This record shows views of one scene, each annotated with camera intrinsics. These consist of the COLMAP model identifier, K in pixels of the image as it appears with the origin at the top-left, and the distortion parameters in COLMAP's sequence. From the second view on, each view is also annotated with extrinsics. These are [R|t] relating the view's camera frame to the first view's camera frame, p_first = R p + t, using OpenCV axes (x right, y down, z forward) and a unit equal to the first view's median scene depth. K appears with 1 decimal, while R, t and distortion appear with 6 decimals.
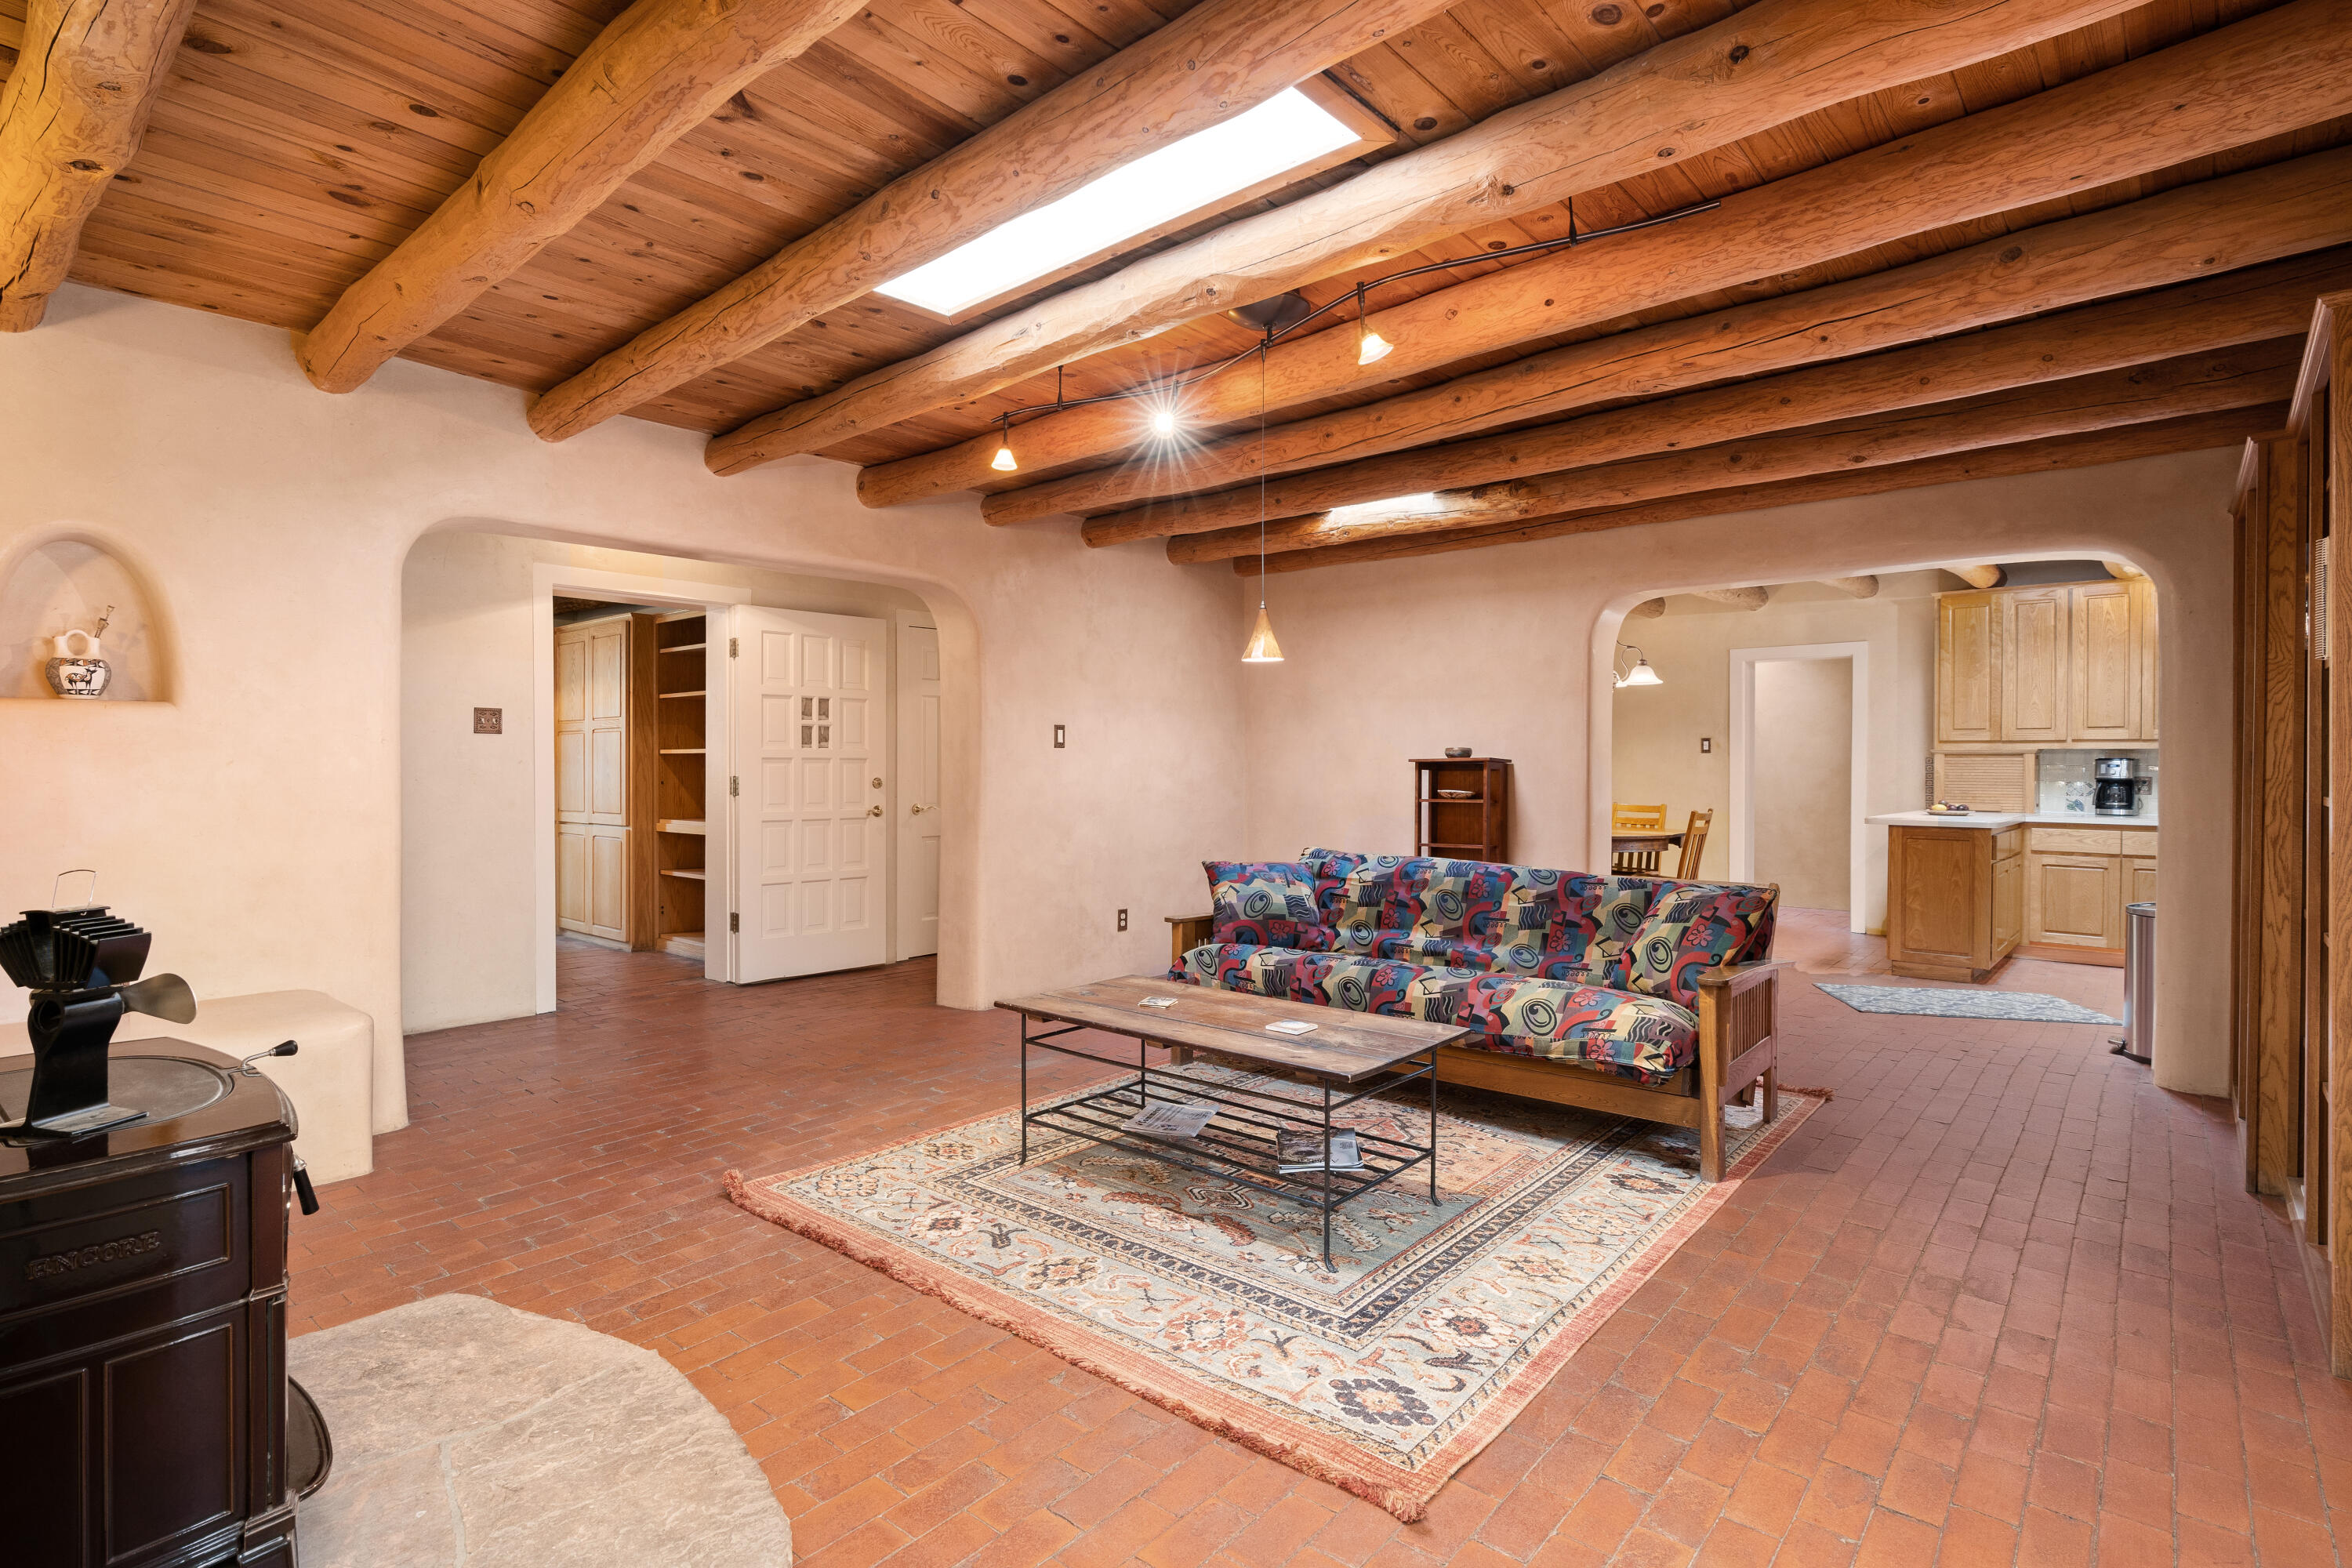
lens RADIAL K [[1173.6, 0, 1177.5], [0, 1173.6, 773.5], [0, 0, 1]] dist [-0.007752, 0.001082]
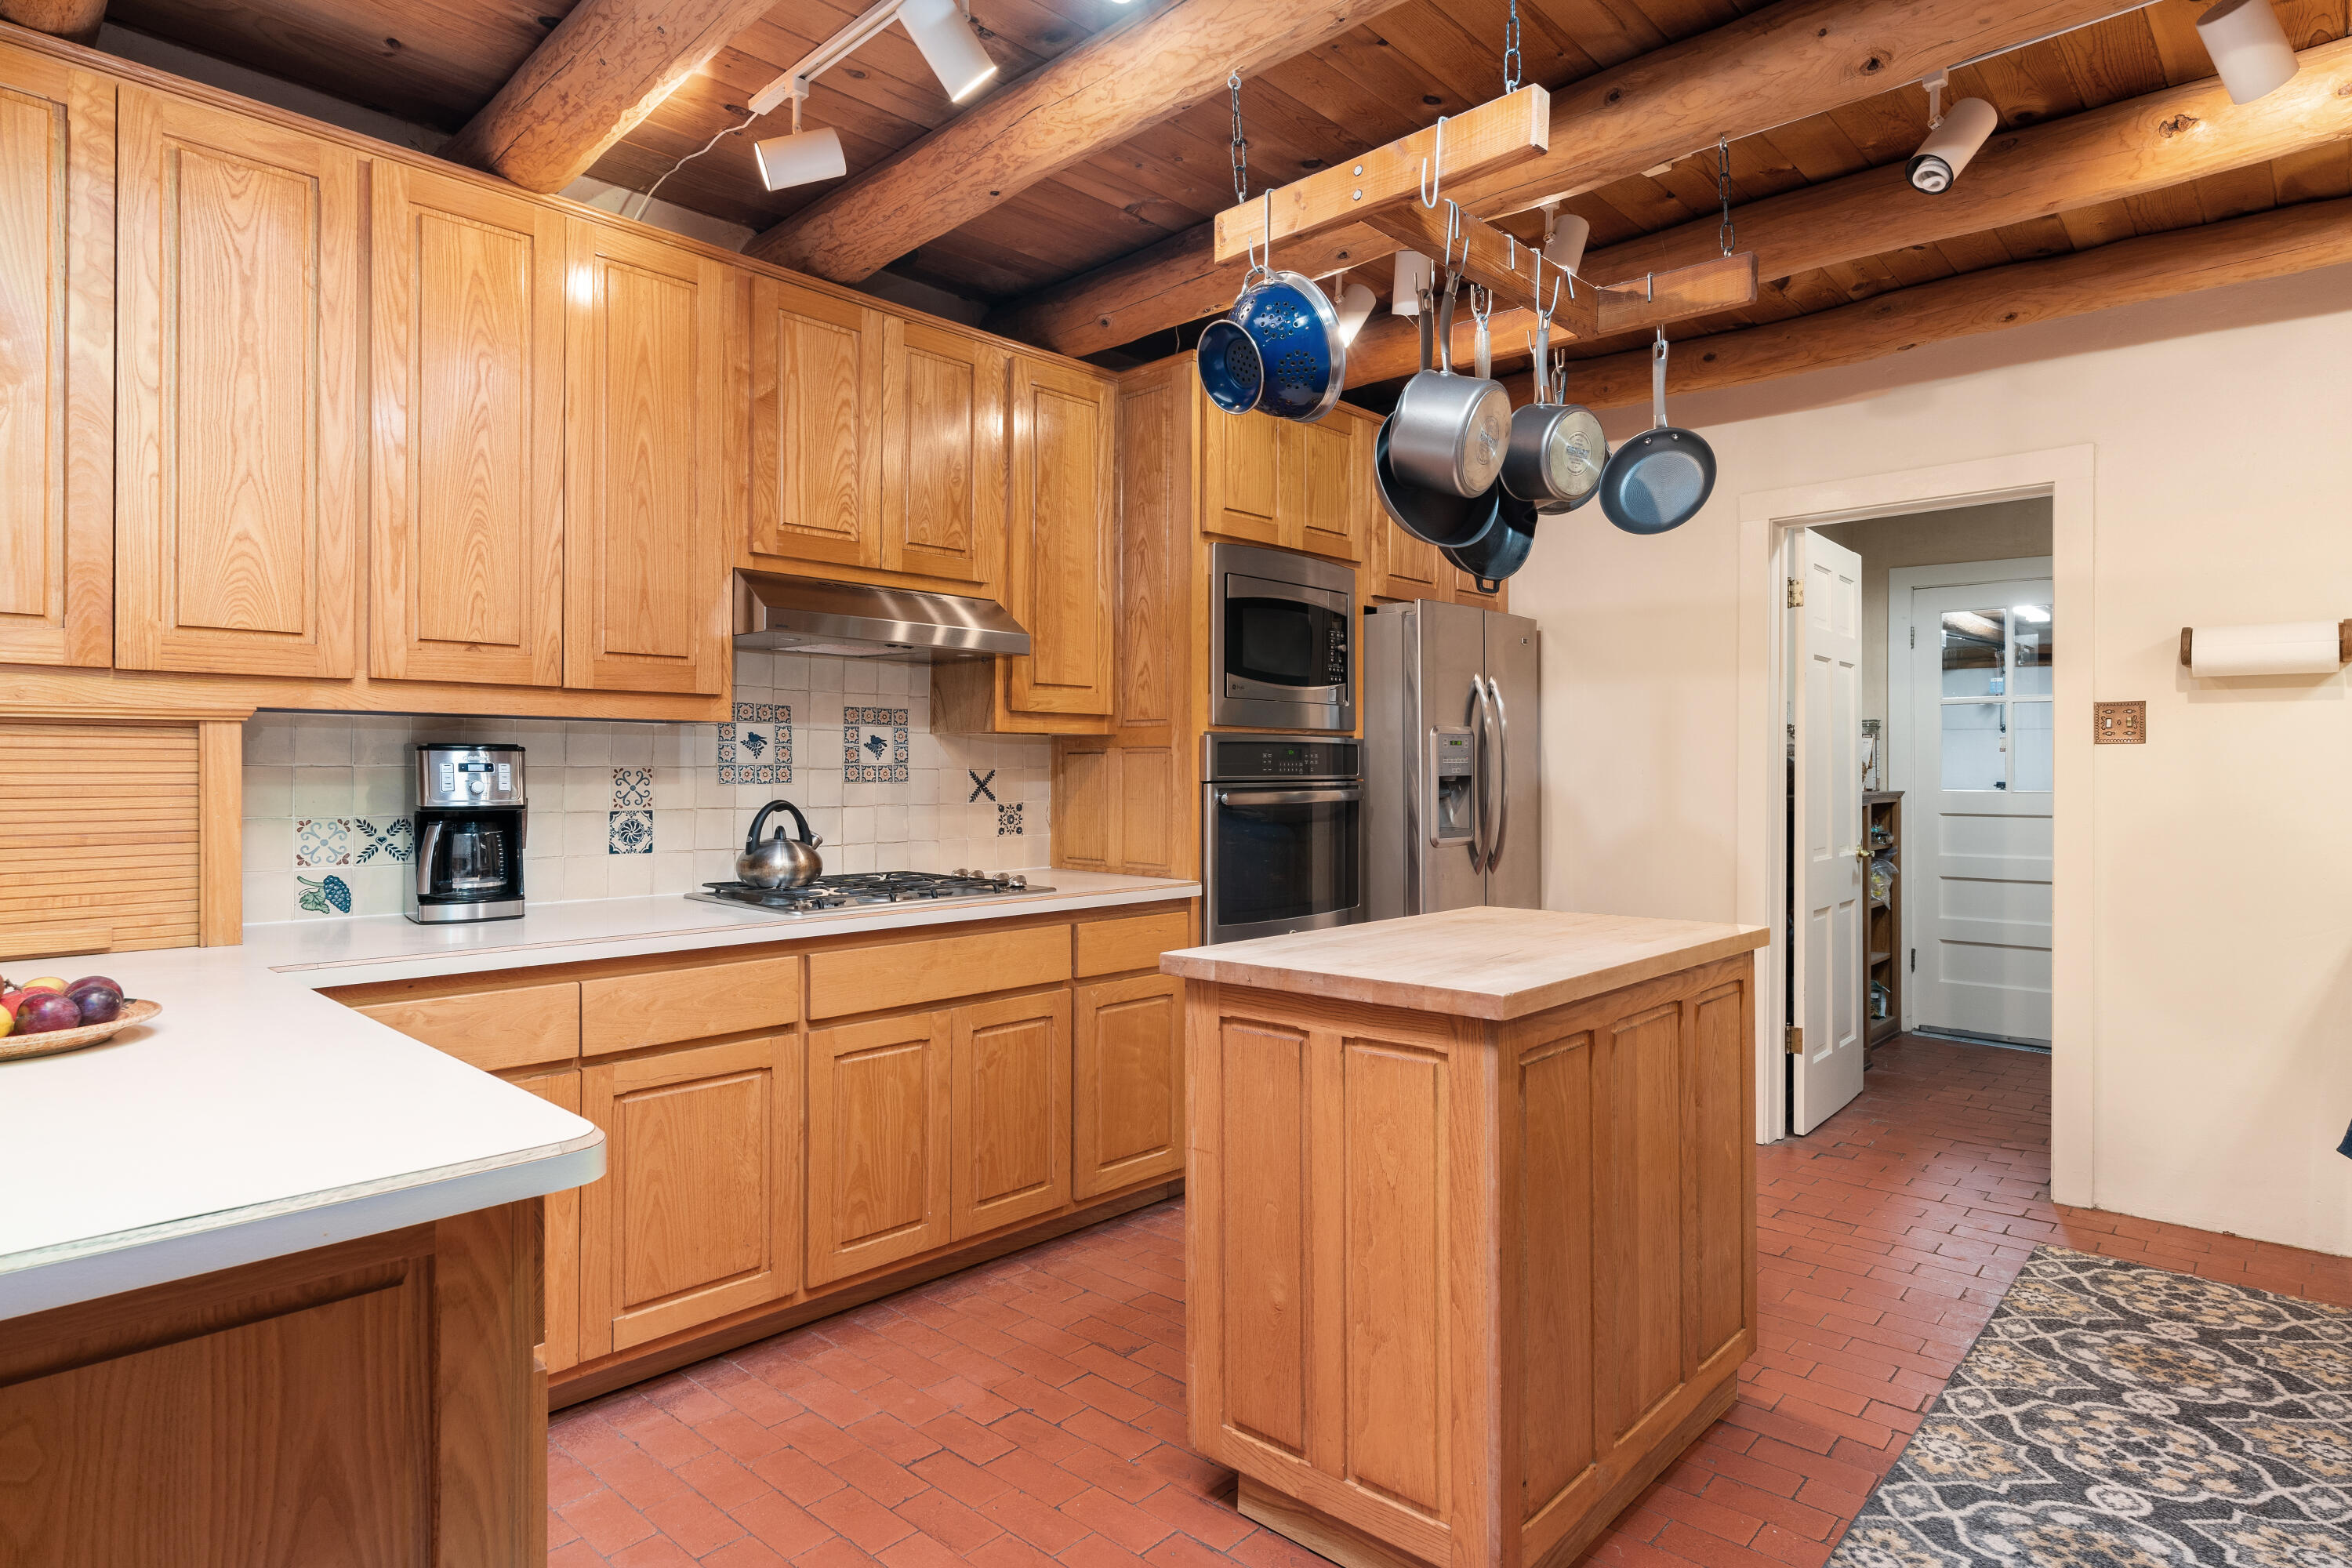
lens RADIAL K [[1266.5, 0, 1175.7], [0, 1266.5, 771.9], [0, 0, 1]] dist [-0.003876, 0.000046]
pose [[0.048580, -0.008857, 0.998780, 0.709058], [0.005986, 0.999945, 0.008576, -0.010362], [-0.998801, 0.005562, 0.048630, 1.212416]]
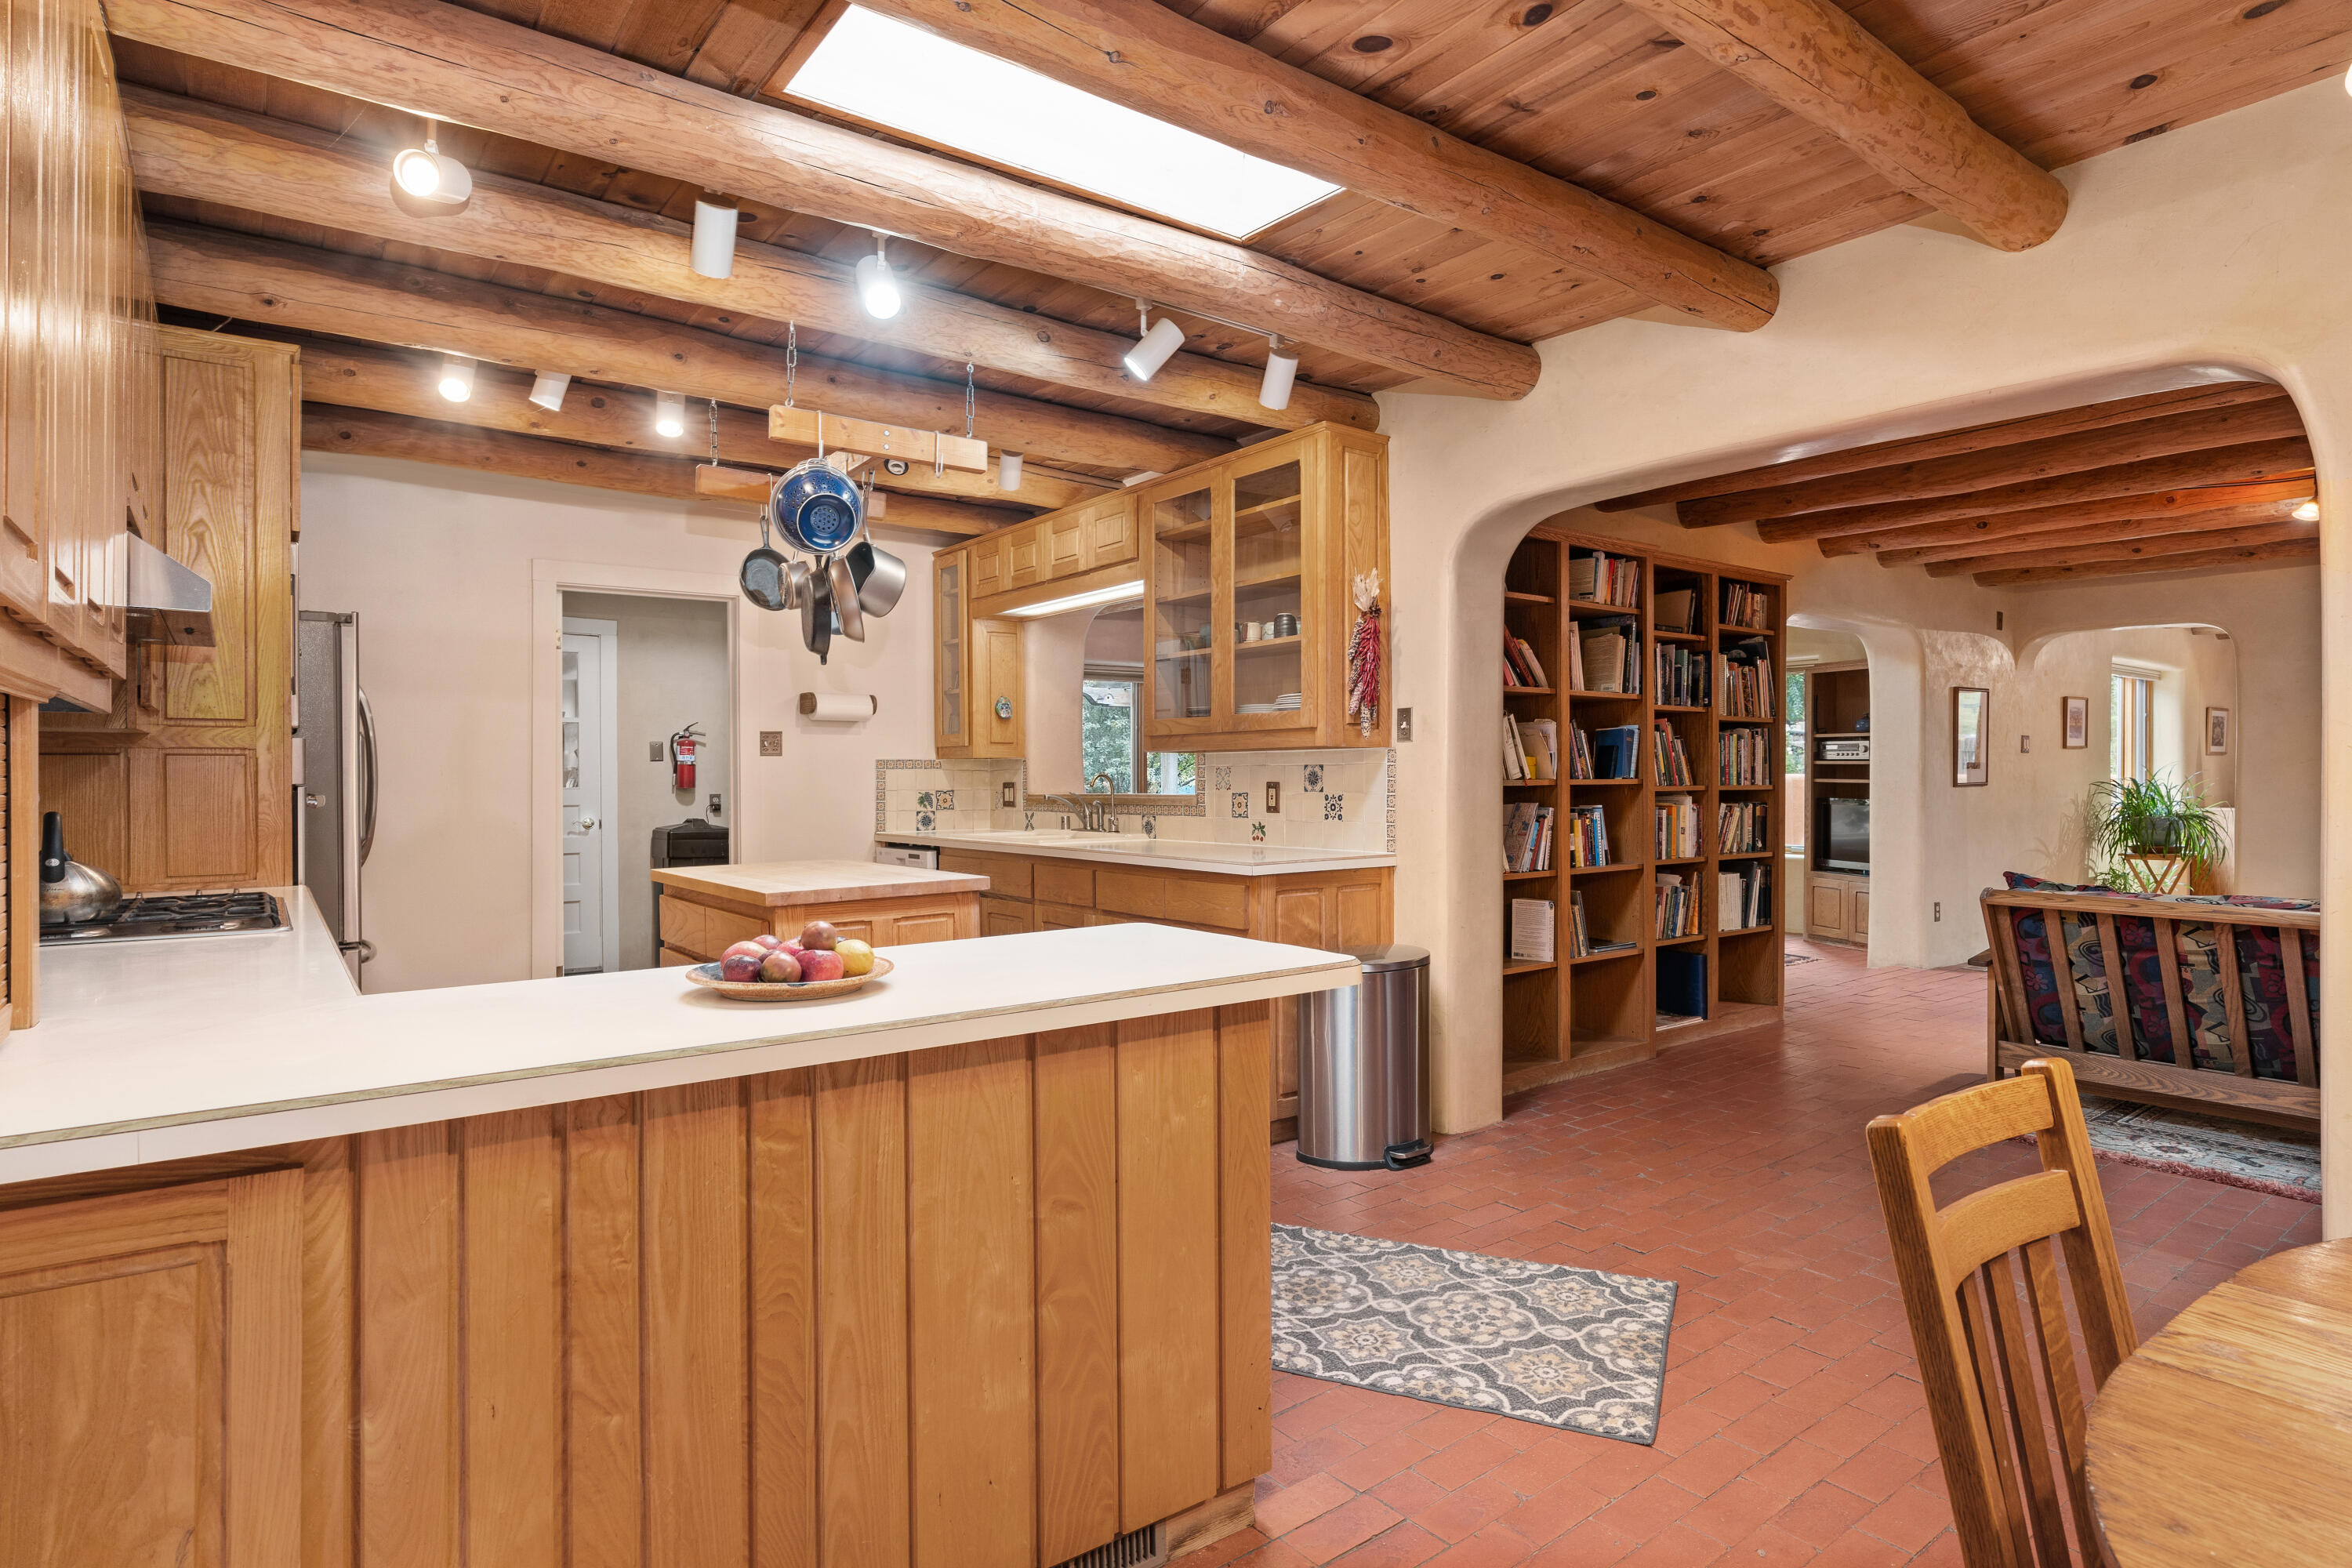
lens RADIAL K [[1256.5, 0, 1176.5], [0, 1256.5, 778.4], [0, 0, 1]] dist [-0.006781, -0.000351]
pose [[-0.975874, -0.004099, 0.218295, 0.797960], [-0.001101, 0.999903, 0.013855, -0.012339], [-0.218331, 0.013281, -0.975784, 1.829336]]
